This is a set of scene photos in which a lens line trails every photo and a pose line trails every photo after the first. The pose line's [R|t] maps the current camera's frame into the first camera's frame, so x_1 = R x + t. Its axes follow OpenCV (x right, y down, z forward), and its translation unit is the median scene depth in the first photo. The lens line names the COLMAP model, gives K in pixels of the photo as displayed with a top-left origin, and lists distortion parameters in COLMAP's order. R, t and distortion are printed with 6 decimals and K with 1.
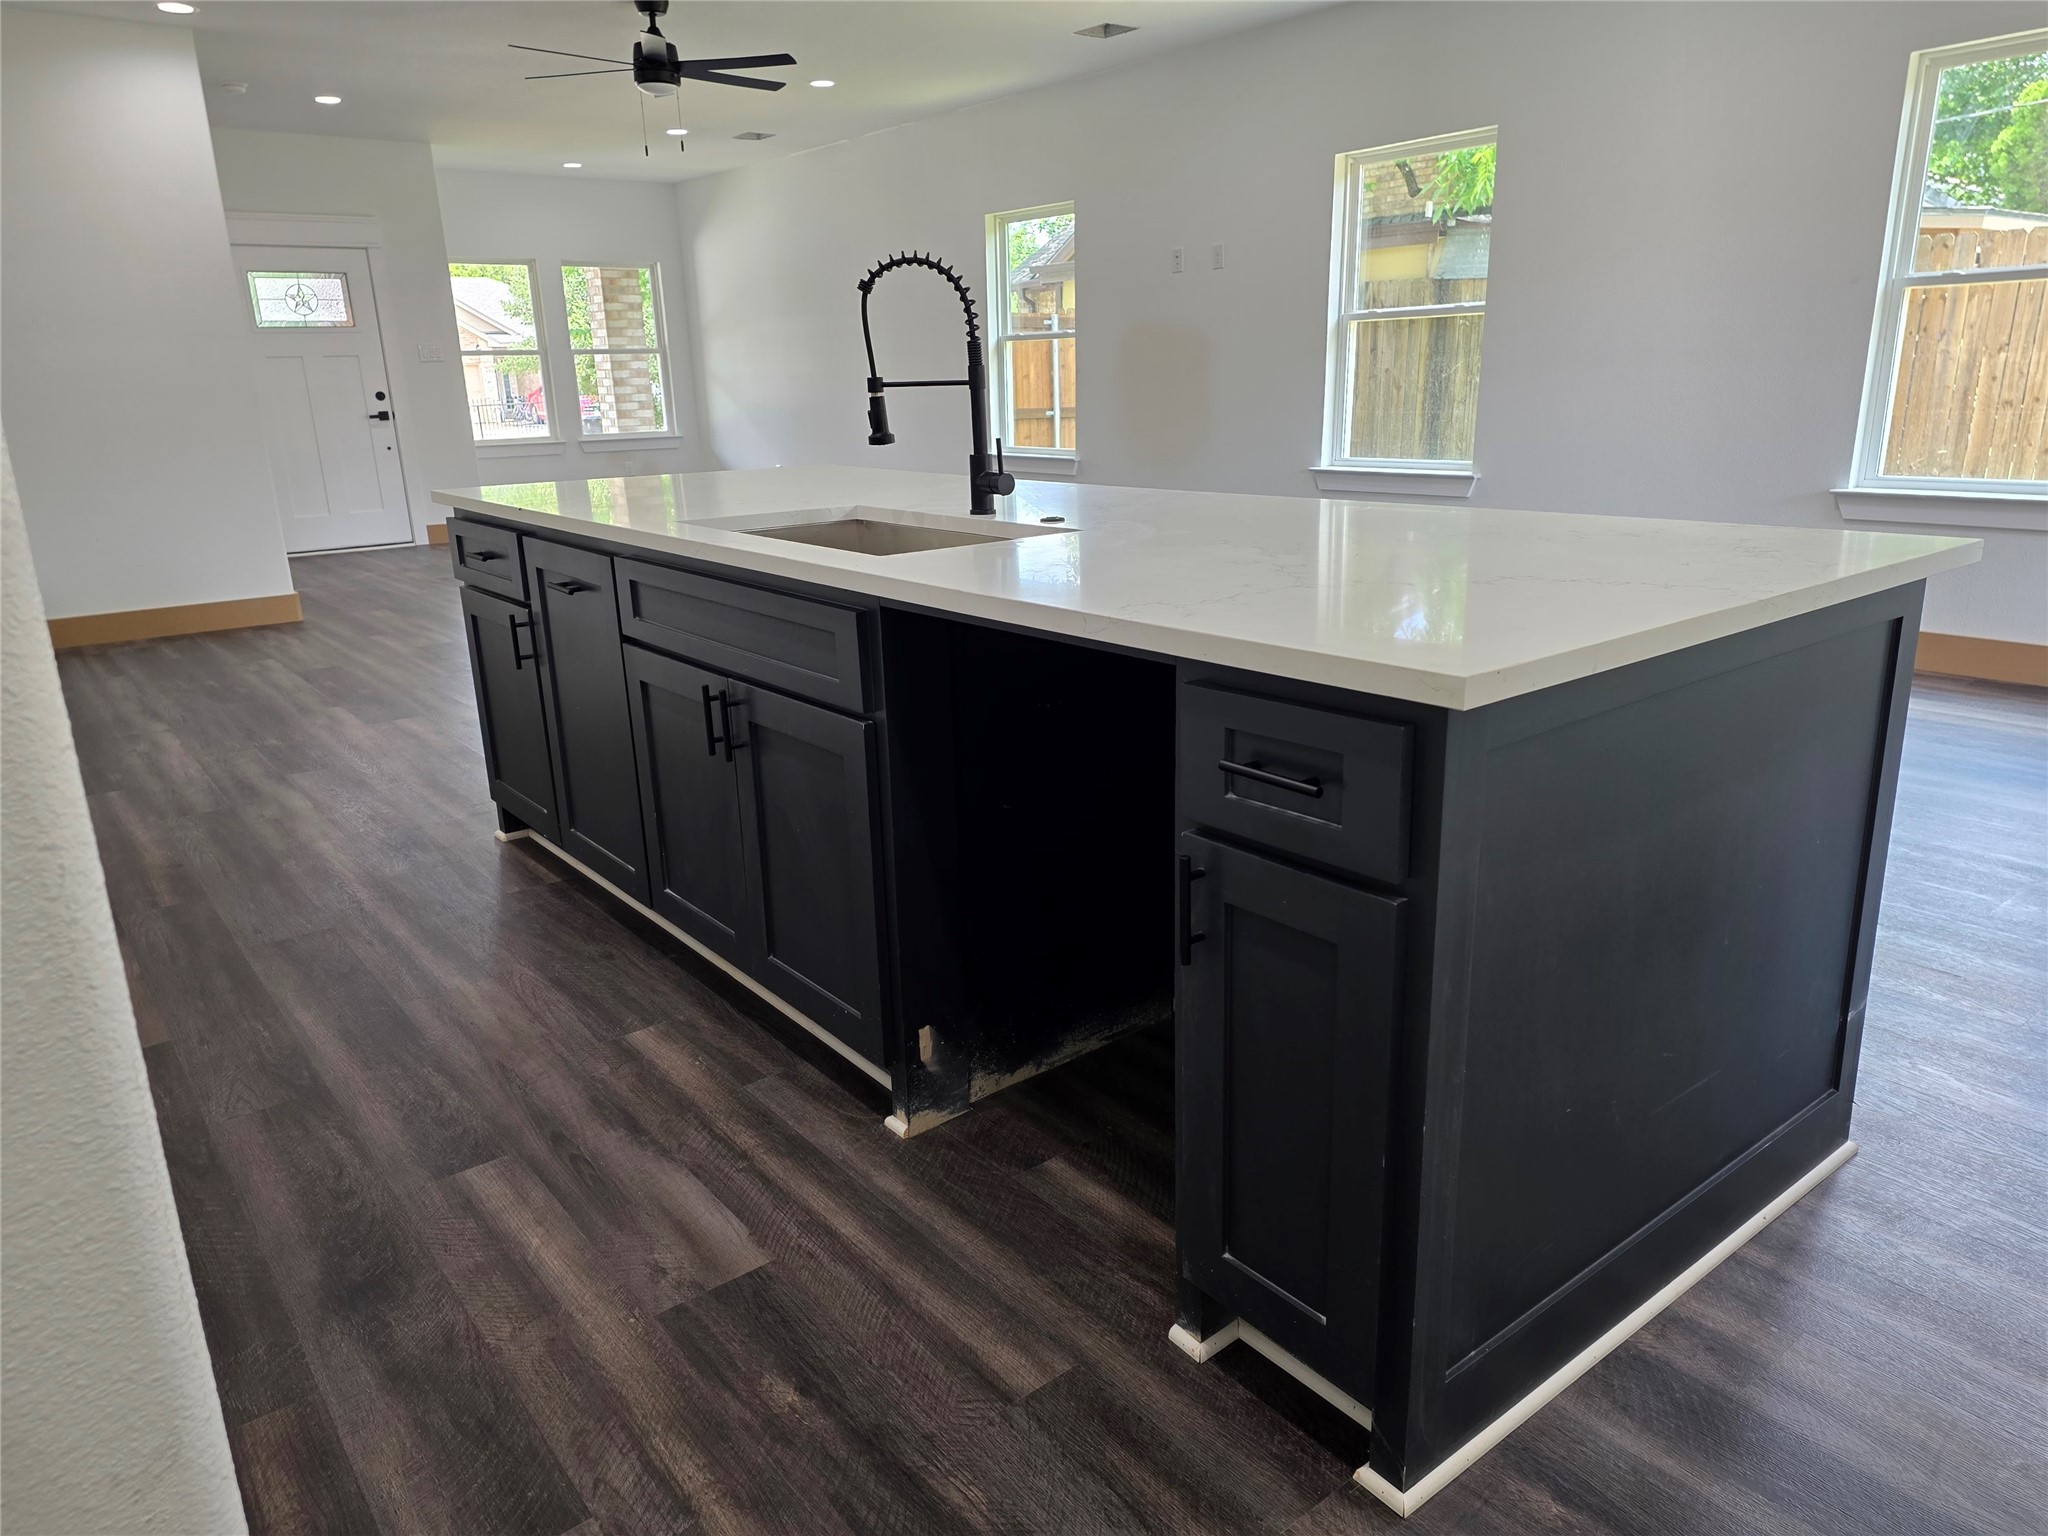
lens RADIAL K [[1336.9, 0, 1011.5], [0, 1336.9, 759.5], [0, 0, 1]] dist [0.063623, -0.058102]
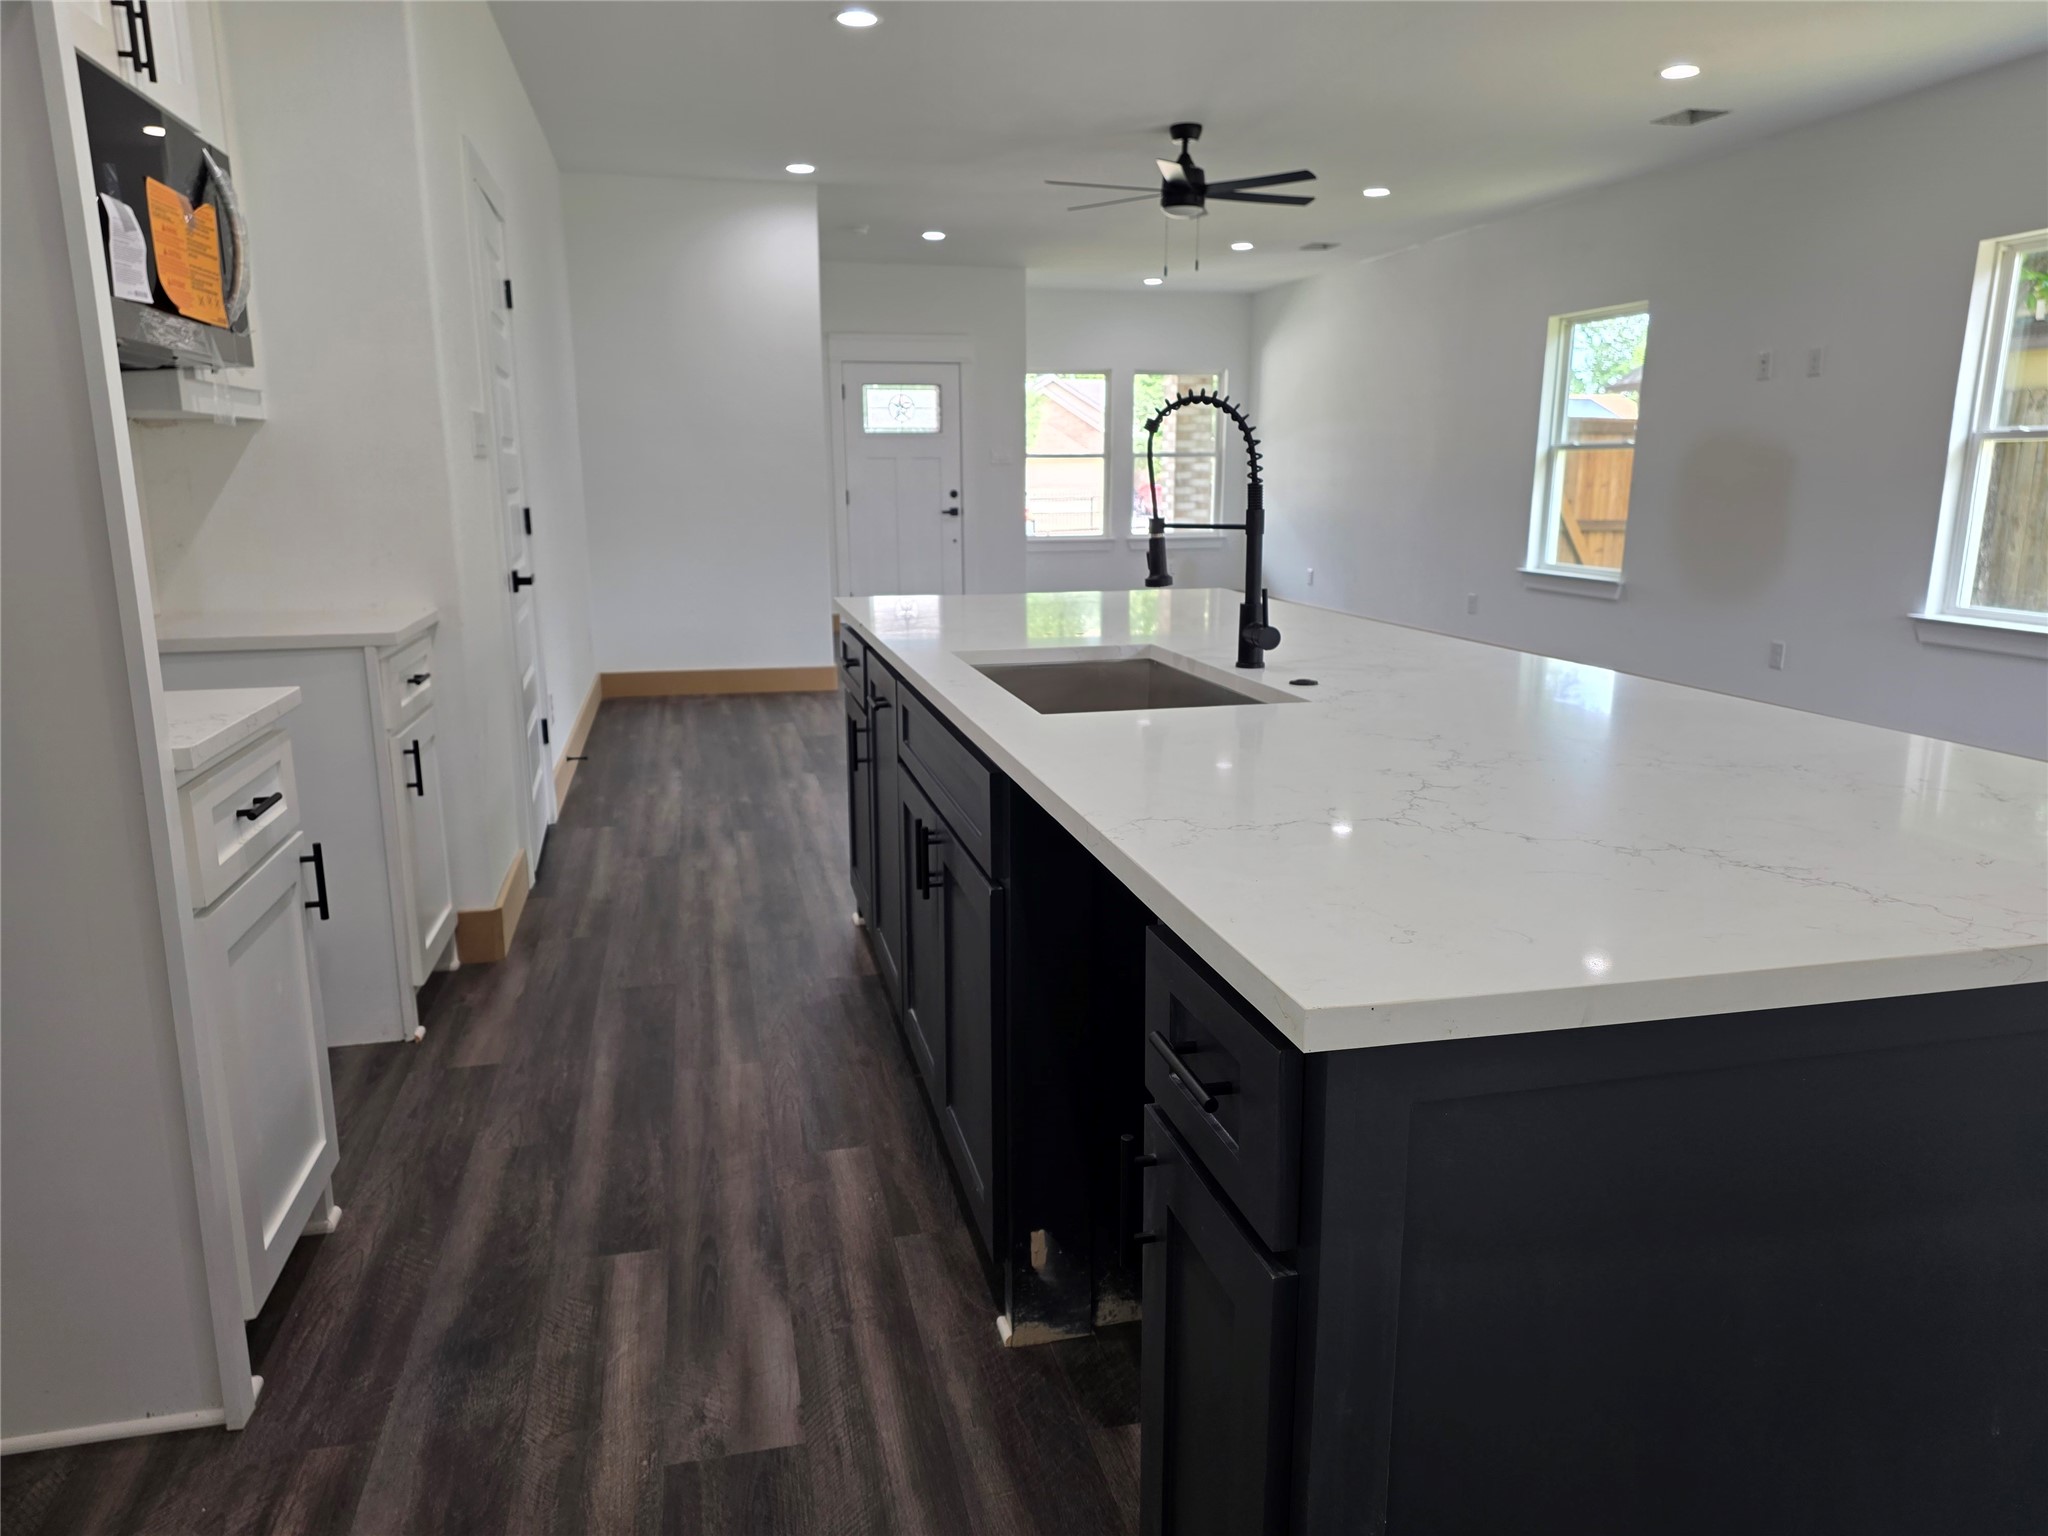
lens RADIAL K [[1336.9, 0, 1019.2], [0, 1336.9, 772.1], [0, 0, 1]] dist [0.063623, -0.058102]
pose [[0.902750, 0.117274, -0.413870, 0.216293], [-0.140047, 0.989829, -0.024998, -0.067932], [0.406729, 0.080528, 0.909993, 0.113031]]
